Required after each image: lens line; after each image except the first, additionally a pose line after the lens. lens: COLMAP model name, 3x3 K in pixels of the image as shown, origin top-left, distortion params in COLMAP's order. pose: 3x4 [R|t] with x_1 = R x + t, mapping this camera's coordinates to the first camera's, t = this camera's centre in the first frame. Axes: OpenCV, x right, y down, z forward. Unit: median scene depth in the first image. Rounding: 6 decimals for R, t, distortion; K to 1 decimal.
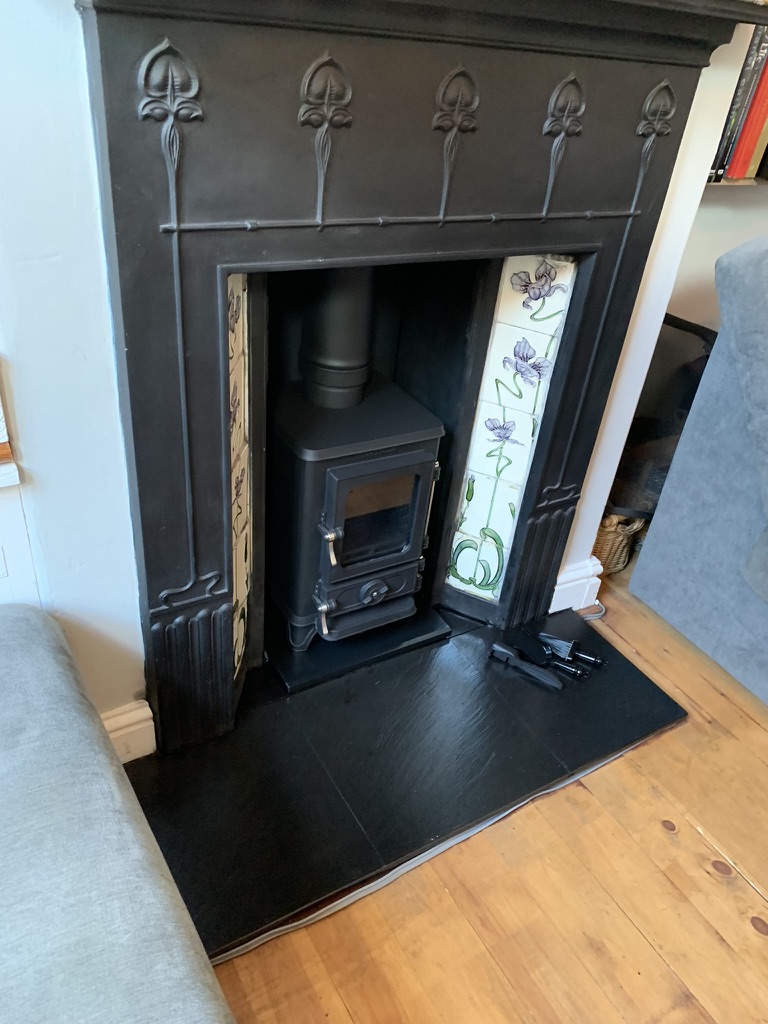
lens RADIAL K [[772.5, 0, 384.0], [0, 772.5, 512.0], [0, 0, 1]] dist [0.018119, -0.045817]
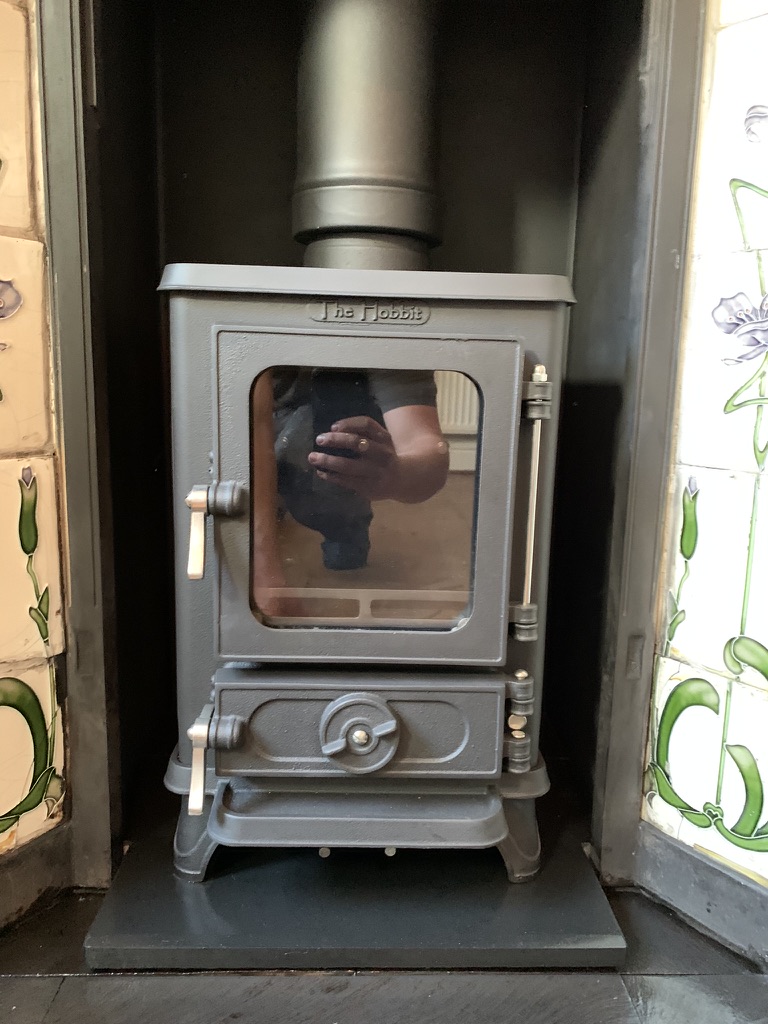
lens RADIAL K [[772.5, 0, 384.0], [0, 772.5, 512.0], [0, 0, 1]] dist [0.018119, -0.045817]
pose [[0.870681, 0.000486, -0.491847, 0.190339], [-0.215838, 0.898947, -0.381194, 0.159355], [0.441959, 0.438058, 0.782801, 0.729759]]
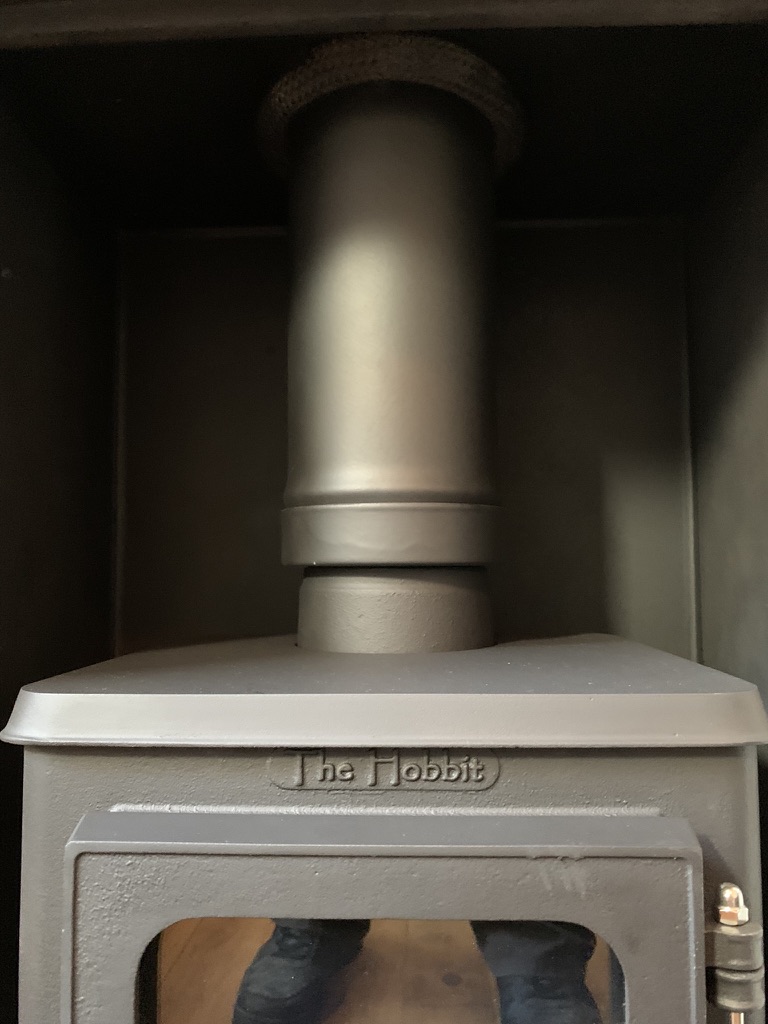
lens RADIAL K [[772.5, 0, 384.0], [0, 772.5, 512.0], [0, 0, 1]] dist [0.018119, -0.045817]
pose [[0.827123, -0.150006, -0.541632, 0.114188], [-0.232061, 0.786580, -0.572223, -0.014087], [0.511874, 0.598991, 0.615788, 0.819189]]
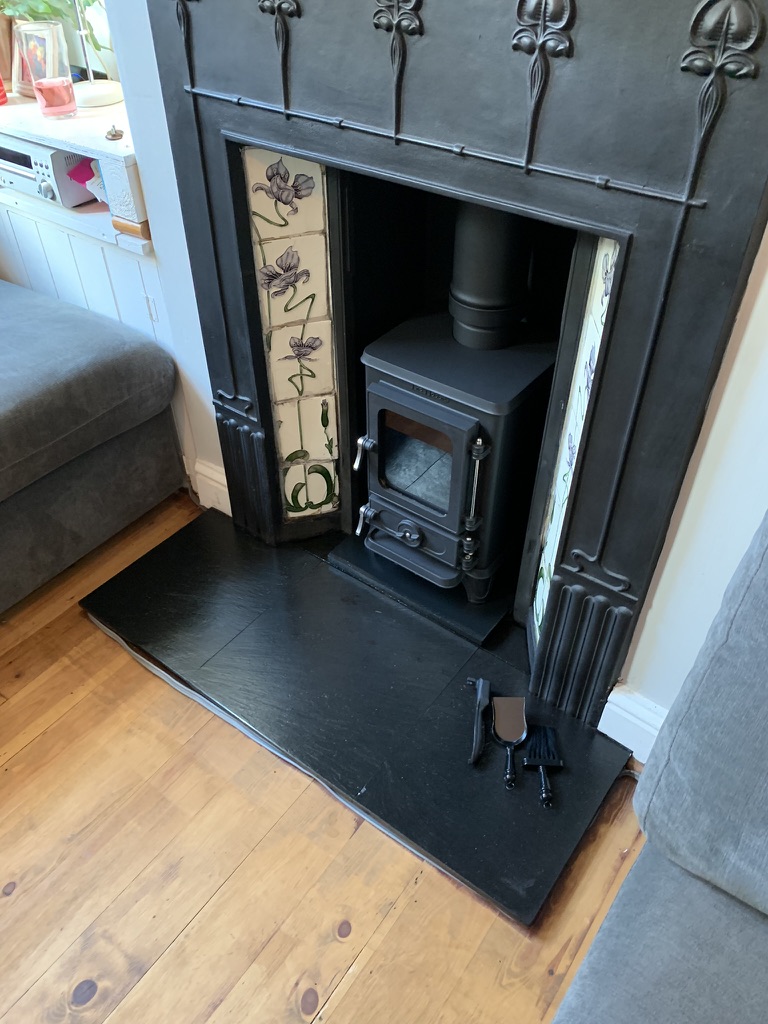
lens RADIAL K [[772.5, 0, 384.0], [0, 772.5, 512.0], [0, 0, 1]] dist [0.018119, -0.045817]
pose [[0.373099, 0.528073, -0.762847, 0.760984], [-0.477722, 0.814189, 0.329966, -0.241316], [0.795348, 0.241319, 0.556045, 0.460712]]
